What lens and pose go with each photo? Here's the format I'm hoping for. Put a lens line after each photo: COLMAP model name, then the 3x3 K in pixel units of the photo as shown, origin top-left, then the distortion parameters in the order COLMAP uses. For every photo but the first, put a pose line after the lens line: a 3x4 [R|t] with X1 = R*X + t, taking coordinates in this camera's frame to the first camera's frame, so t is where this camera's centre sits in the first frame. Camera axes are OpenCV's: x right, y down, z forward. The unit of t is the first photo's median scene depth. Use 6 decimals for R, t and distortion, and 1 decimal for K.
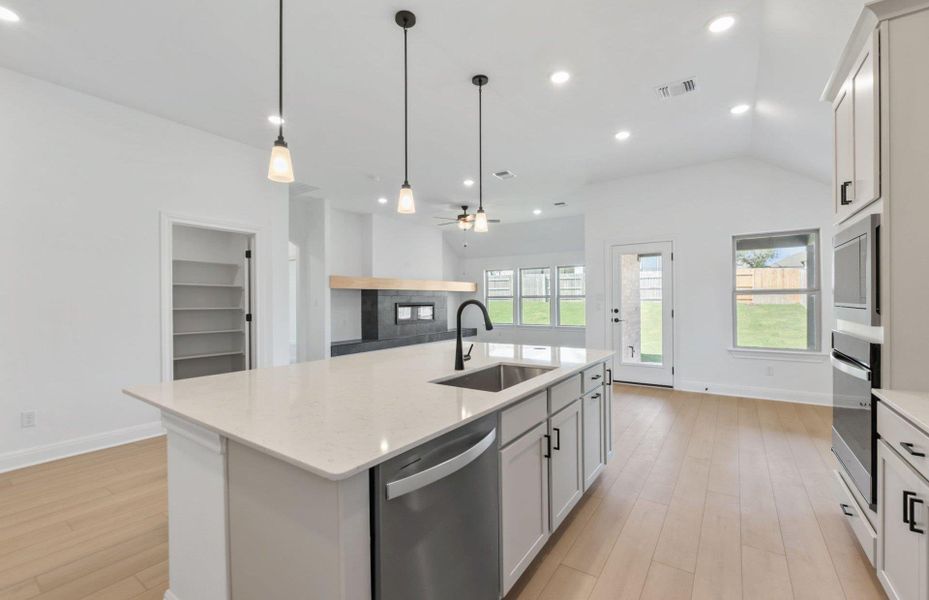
lens RADIAL K [[391.2, 0, 466.6], [0, 391.2, 300.4], [0, 0, 1]] dist [-0.006967, -0.001852]
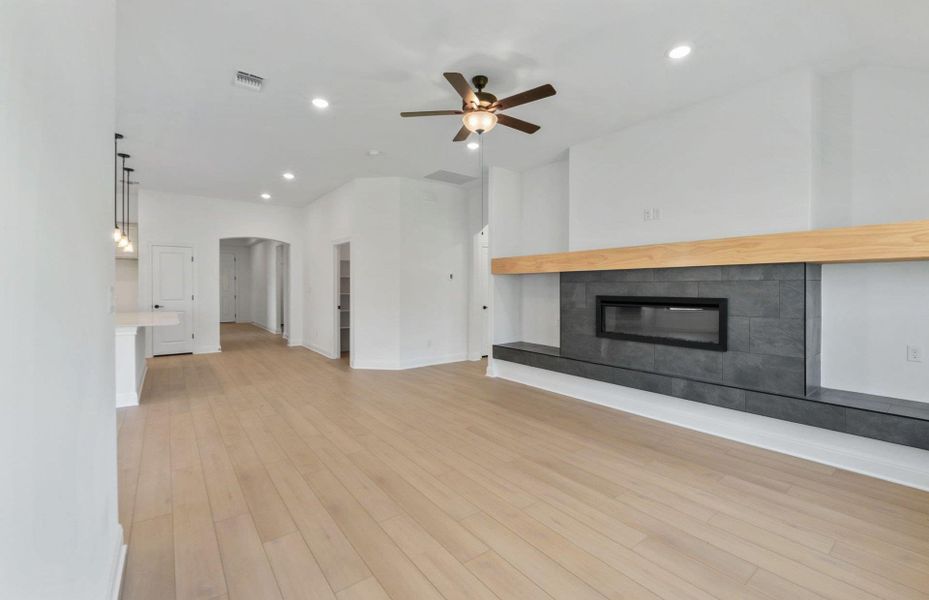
lens RADIAL K [[391.2, 0, 466.0], [0, 391.2, 294.0], [0, 0, 1]] dist [-0.006967, -0.001852]
pose [[-0.306036, 0.026731, -0.951644, 0.569570], [-0.001714, 0.999589, 0.028629, -0.015670], [0.952018, 0.010393, -0.305865, 1.511051]]
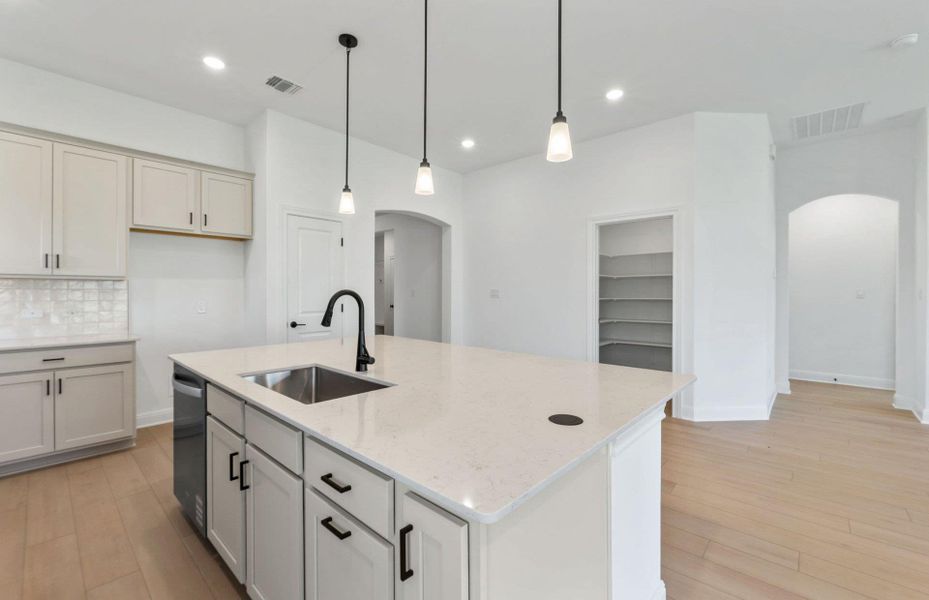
lens RADIAL K [[391.2, 0, 455.2], [0, 391.2, 290.3], [0, 0, 1]] dist [-0.006967, -0.001852]
pose [[-0.146499, 0.002590, -0.989207, 0.315977], [-0.002915, 0.999991, 0.003050, -0.000628], [0.989207, 0.003331, -0.146490, 0.534430]]
